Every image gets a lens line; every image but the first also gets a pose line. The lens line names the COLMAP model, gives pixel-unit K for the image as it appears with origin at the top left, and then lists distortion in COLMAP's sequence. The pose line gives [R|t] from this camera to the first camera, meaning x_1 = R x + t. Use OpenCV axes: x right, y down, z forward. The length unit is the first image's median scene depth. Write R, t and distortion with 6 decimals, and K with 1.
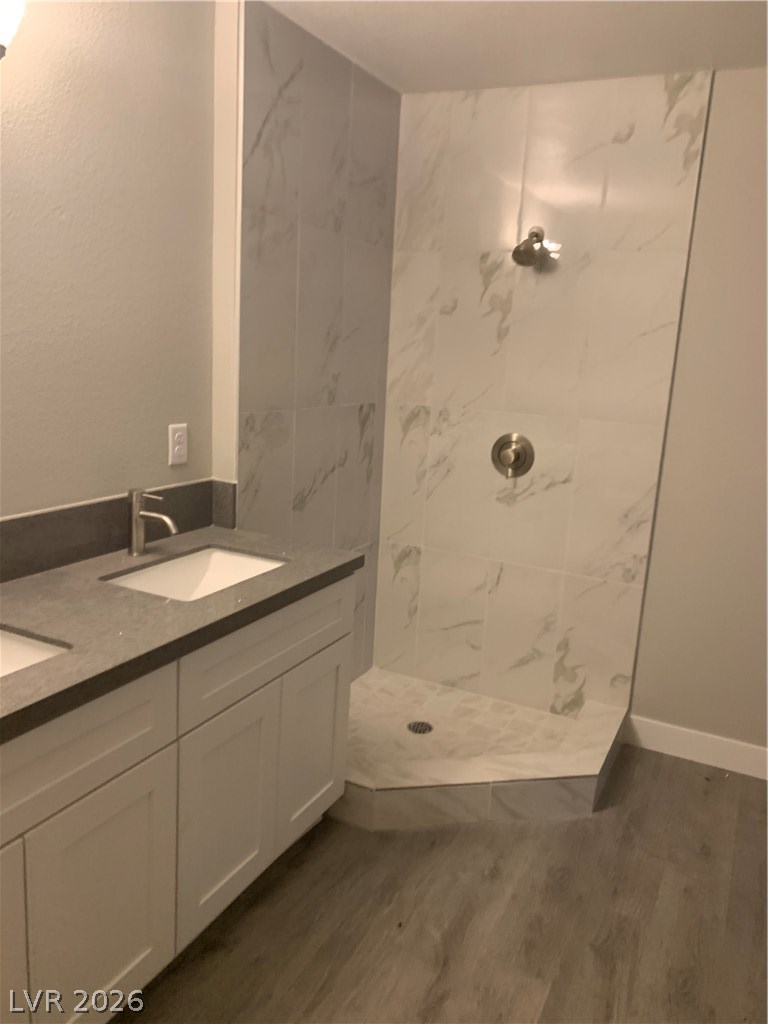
lens RADIAL K [[787.2, 0, 381.9], [0, 787.2, 502.6], [0, 0, 1]] dist [0.041939, -0.058373]
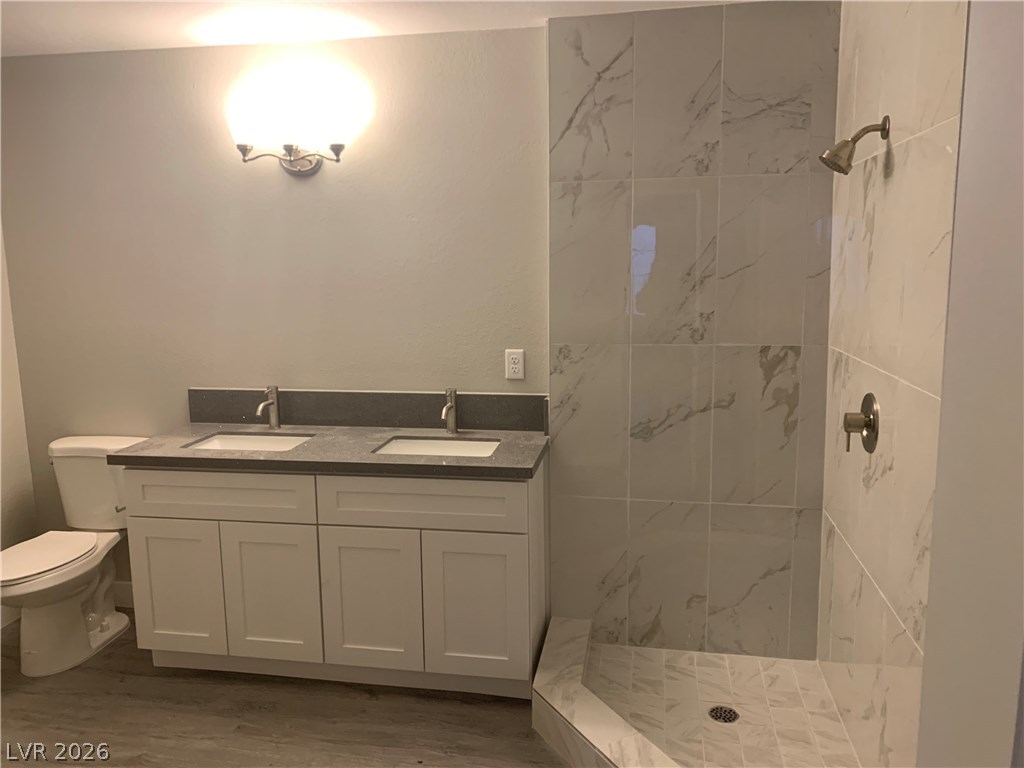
lens RADIAL K [[787.2, 0, 502.4], [0, 787.2, 378.5], [0, 0, 1]] dist [0.041939, -0.058373]
pose [[0.276408, 0.077317, -0.957925, 0.978648], [-0.161627, 0.986301, 0.032969, -0.086669], [0.947352, 0.145714, 0.285118, 0.577355]]
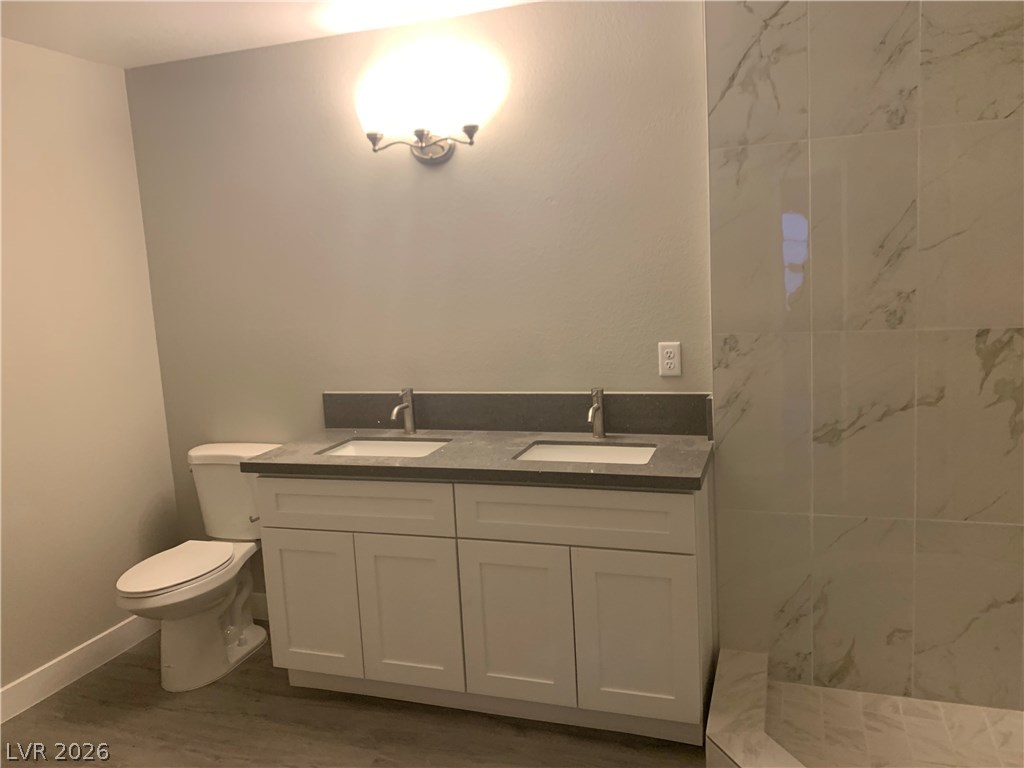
lens RADIAL K [[787.2, 0, 504.5], [0, 787.2, 367.6], [0, 0, 1]] dist [0.041939, -0.058373]
pose [[0.120595, 0.052951, -0.991289, 0.853915], [-0.137293, 0.989870, 0.036173, -0.066820], [0.983162, 0.131735, 0.126644, 0.581550]]
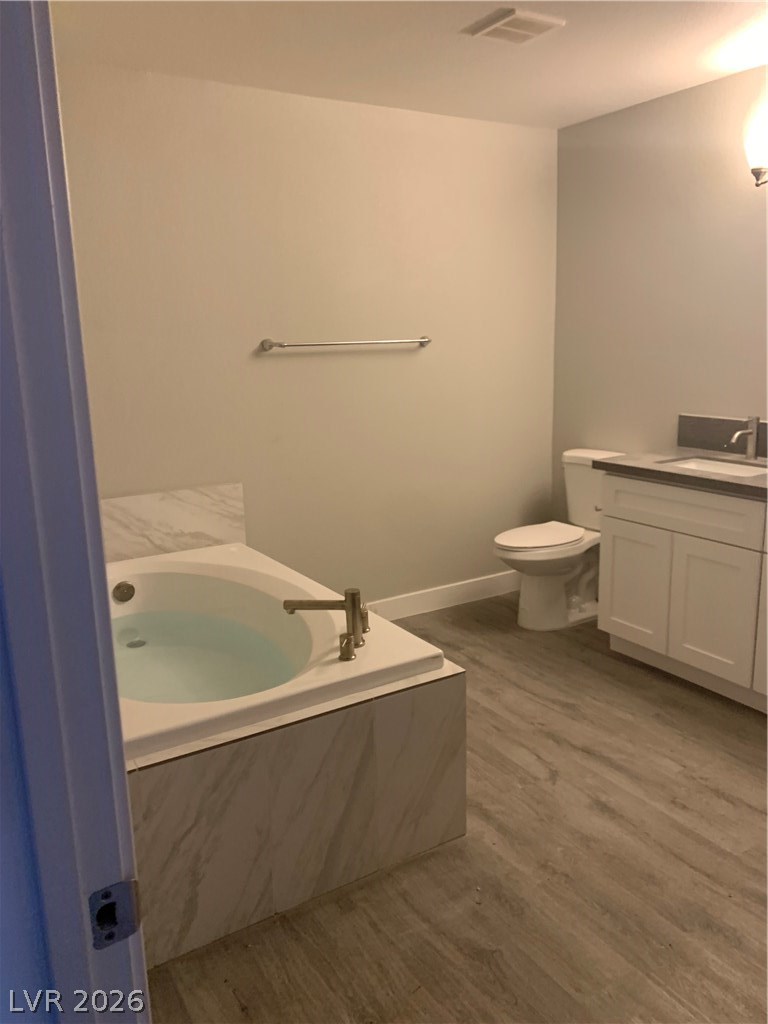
lens RADIAL K [[787.2, 0, 382.7], [0, 787.2, 503.4], [0, 0, 1]] dist [0.041939, -0.058373]
pose [[-0.531649, 0.128910, -0.837097, 1.060133], [-0.176398, 0.949823, 0.258301, -0.062311], [0.828392, 0.284988, -0.482233, 0.754486]]
